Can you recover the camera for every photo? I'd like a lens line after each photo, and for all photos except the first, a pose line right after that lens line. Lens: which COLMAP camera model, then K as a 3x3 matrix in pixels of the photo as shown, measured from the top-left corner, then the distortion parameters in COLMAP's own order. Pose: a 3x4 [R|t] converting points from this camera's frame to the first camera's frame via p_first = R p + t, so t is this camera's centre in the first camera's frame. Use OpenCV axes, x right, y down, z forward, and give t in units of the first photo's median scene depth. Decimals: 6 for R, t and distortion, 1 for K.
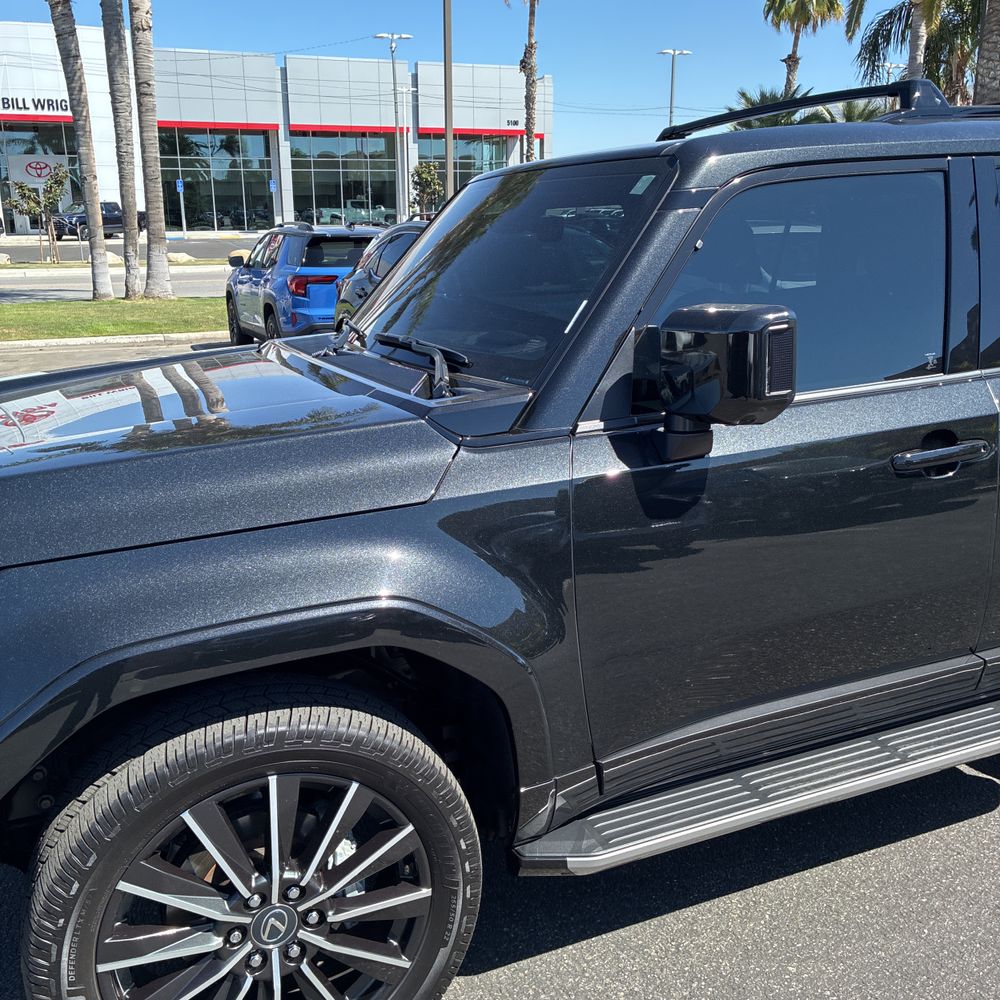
lens RADIAL K [[1016.1, 0, 486.3], [0, 1016.1, 499.9], [0, 0, 1]] dist [0.021719, 0.000474]
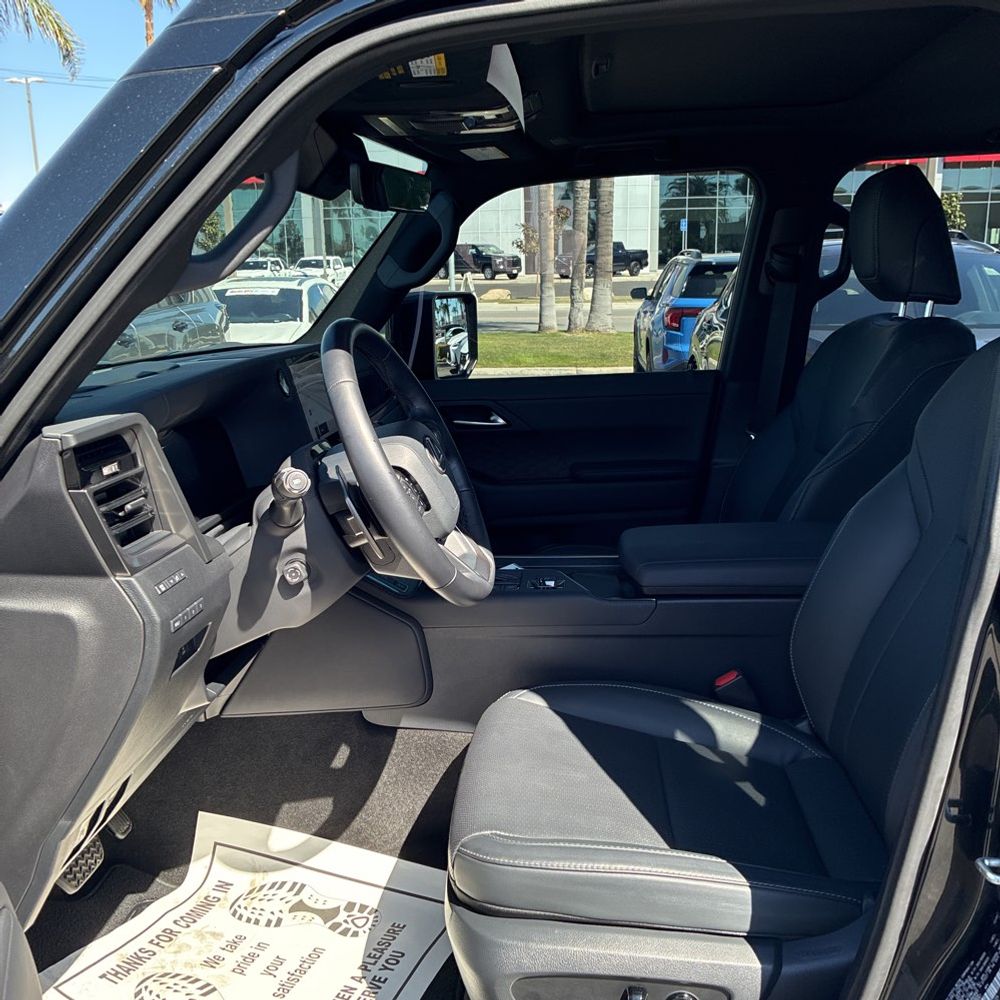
lens RADIAL K [[1032.7, 0, 460.8], [0, 1032.7, 501.1], [0, 0, 1]] dist [-0.075993, 0.029040]
pose [[0.872840, 0.097495, -0.478168, 0.055037], [-0.114699, 0.993377, -0.006828, -0.013288], [0.474335, 0.060805, 0.878242, 0.073206]]
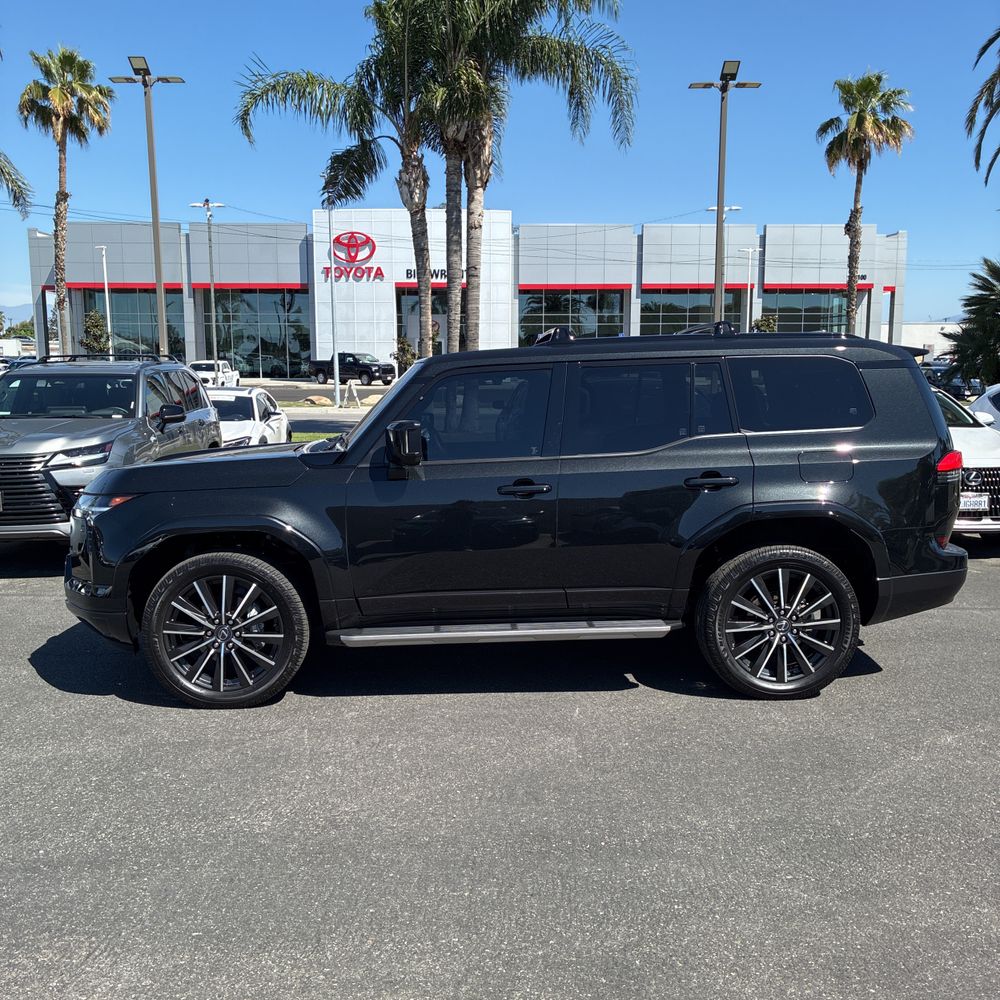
lens RADIAL K [[1012.7, 0, 486.6], [0, 1012.7, 500.4], [0, 0, 1]] dist [0.023172, -0.024768]
pose [[0.937358, 0.052618, -0.344371, 0.130632], [-0.099295, 0.987876, -0.119334, 0.029482], [0.333917, 0.146053, 0.931218, -0.130106]]
